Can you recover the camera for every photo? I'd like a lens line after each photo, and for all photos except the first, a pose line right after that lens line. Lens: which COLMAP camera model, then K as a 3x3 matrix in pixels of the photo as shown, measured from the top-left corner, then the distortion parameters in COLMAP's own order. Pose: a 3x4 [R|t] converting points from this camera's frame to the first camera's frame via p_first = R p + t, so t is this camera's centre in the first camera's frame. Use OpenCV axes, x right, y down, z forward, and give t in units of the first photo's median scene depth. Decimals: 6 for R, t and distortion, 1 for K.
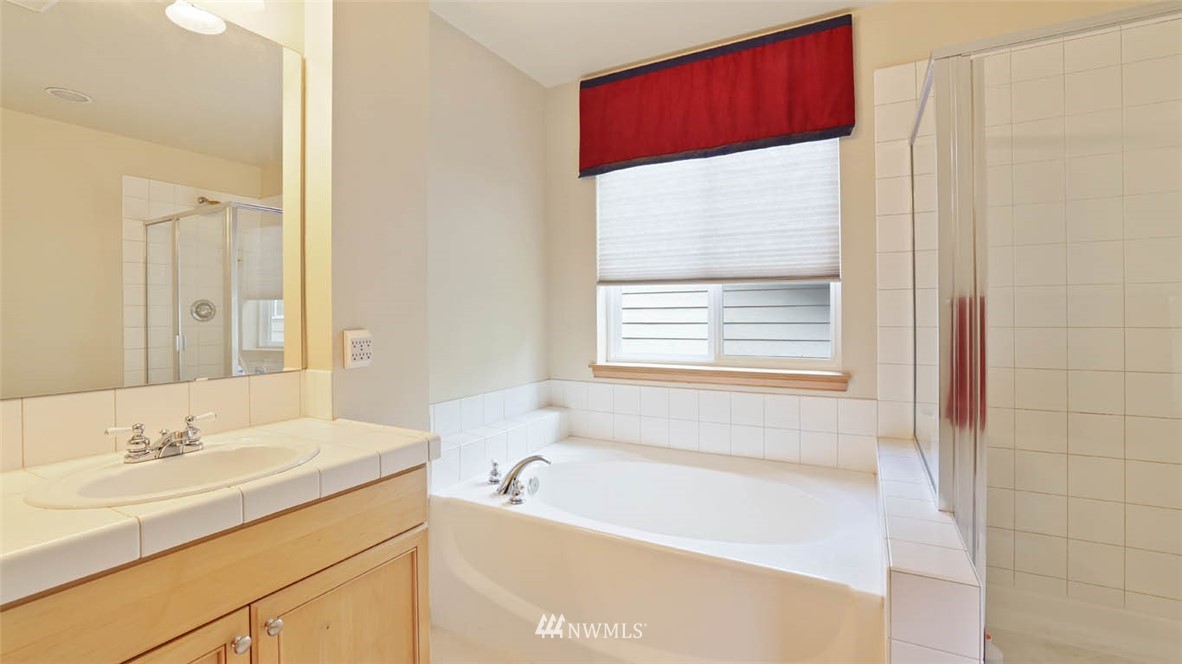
lens RADIAL K [[513.1, 0, 590.8], [0, 513.1, 321.1], [0, 0, 1]] dist [-0.018243, 0.000583]
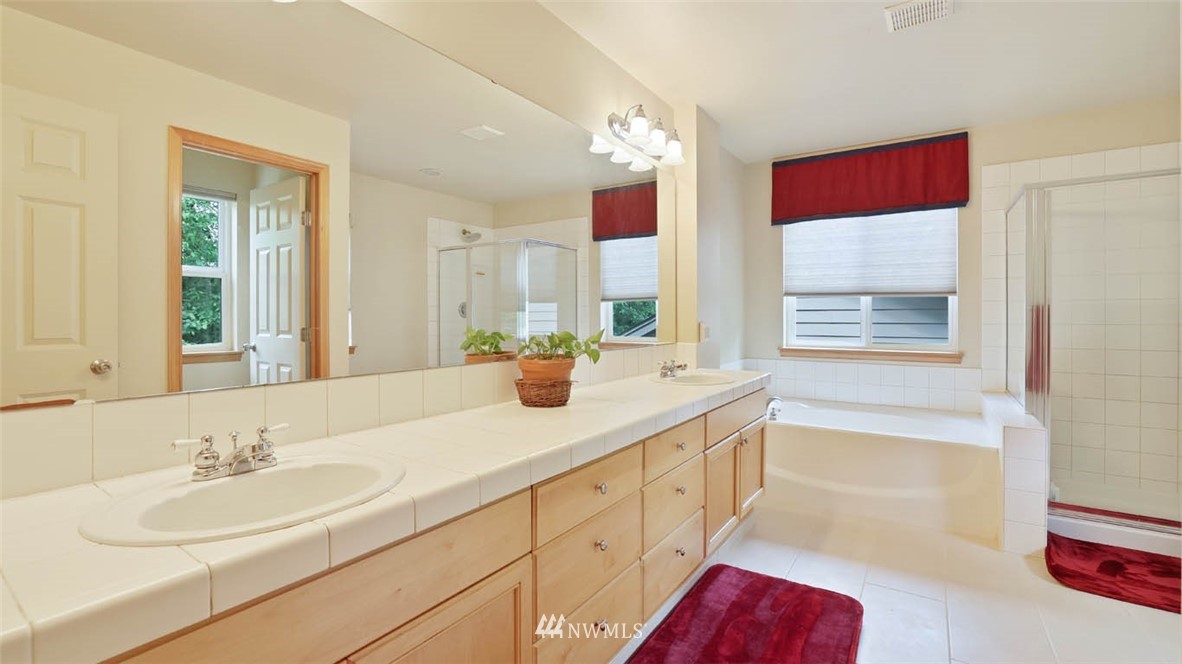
lens RADIAL K [[513.1, 0, 588.8], [0, 513.1, 322.4], [0, 0, 1]] dist [-0.018243, 0.000583]
pose [[0.995612, 0.009523, -0.093087, -0.500469], [-0.009492, 0.999955, 0.000778, 0.015723], [0.093090, 0.000109, 0.995658, -0.680408]]
